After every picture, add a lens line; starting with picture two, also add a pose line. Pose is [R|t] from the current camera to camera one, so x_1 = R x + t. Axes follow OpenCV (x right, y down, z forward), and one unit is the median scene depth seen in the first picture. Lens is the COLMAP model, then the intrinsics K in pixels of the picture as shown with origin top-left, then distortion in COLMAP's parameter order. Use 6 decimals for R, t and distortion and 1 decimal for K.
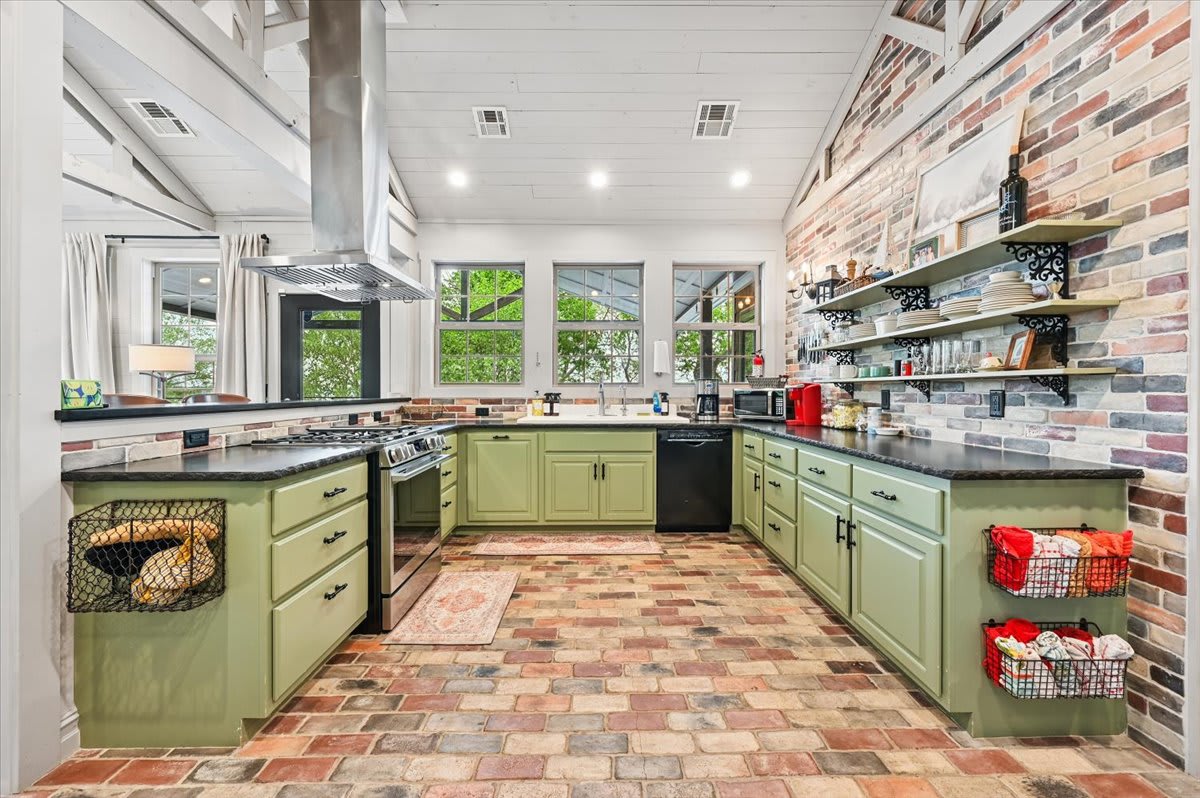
lens RADIAL K [[473.4, 0, 603.2], [0, 473.4, 395.7], [0, 0, 1]] dist [-0.001307, -0.000090]
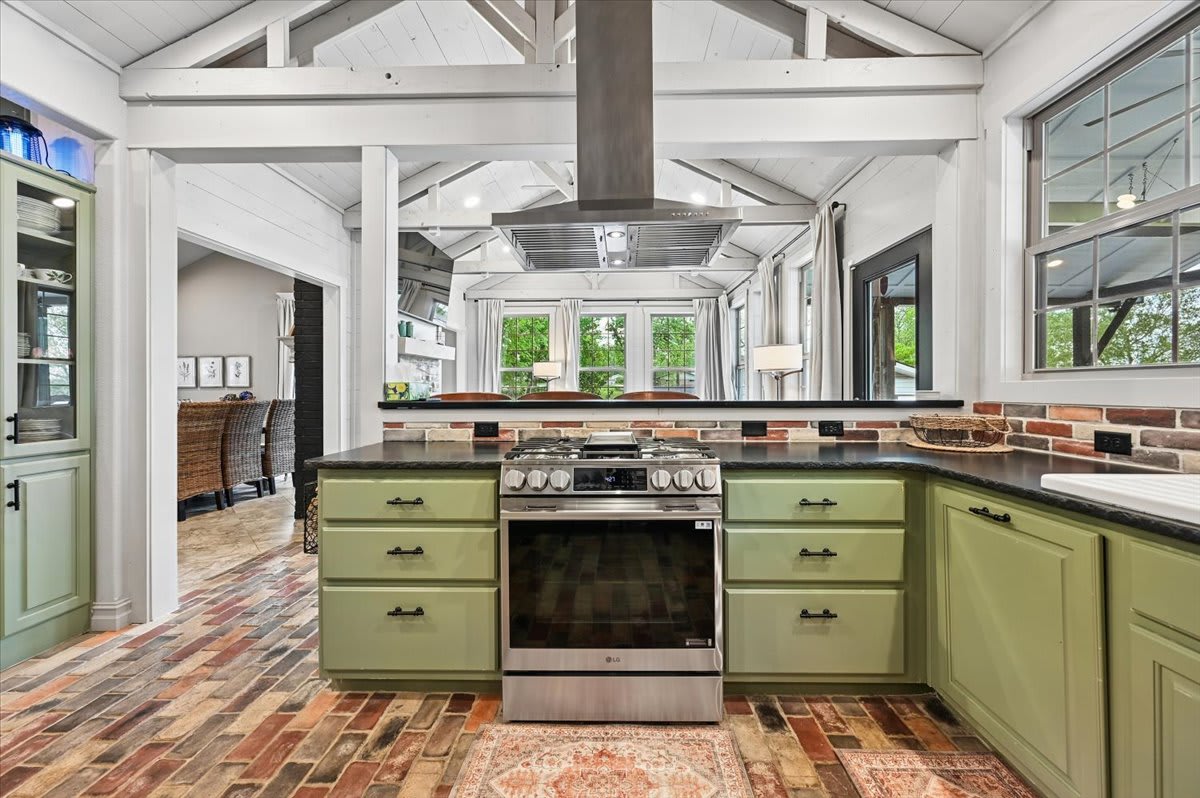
lens RADIAL K [[473.4, 0, 605.9], [0, 473.4, 387.8], [0, 0, 1]] dist [-0.001307, -0.000090]
pose [[-0.042601, -0.001862, -0.999090, 0.291445], [-0.006987, 0.999974, -0.001566, -0.013190], [0.999068, 0.006914, -0.042613, 1.288696]]
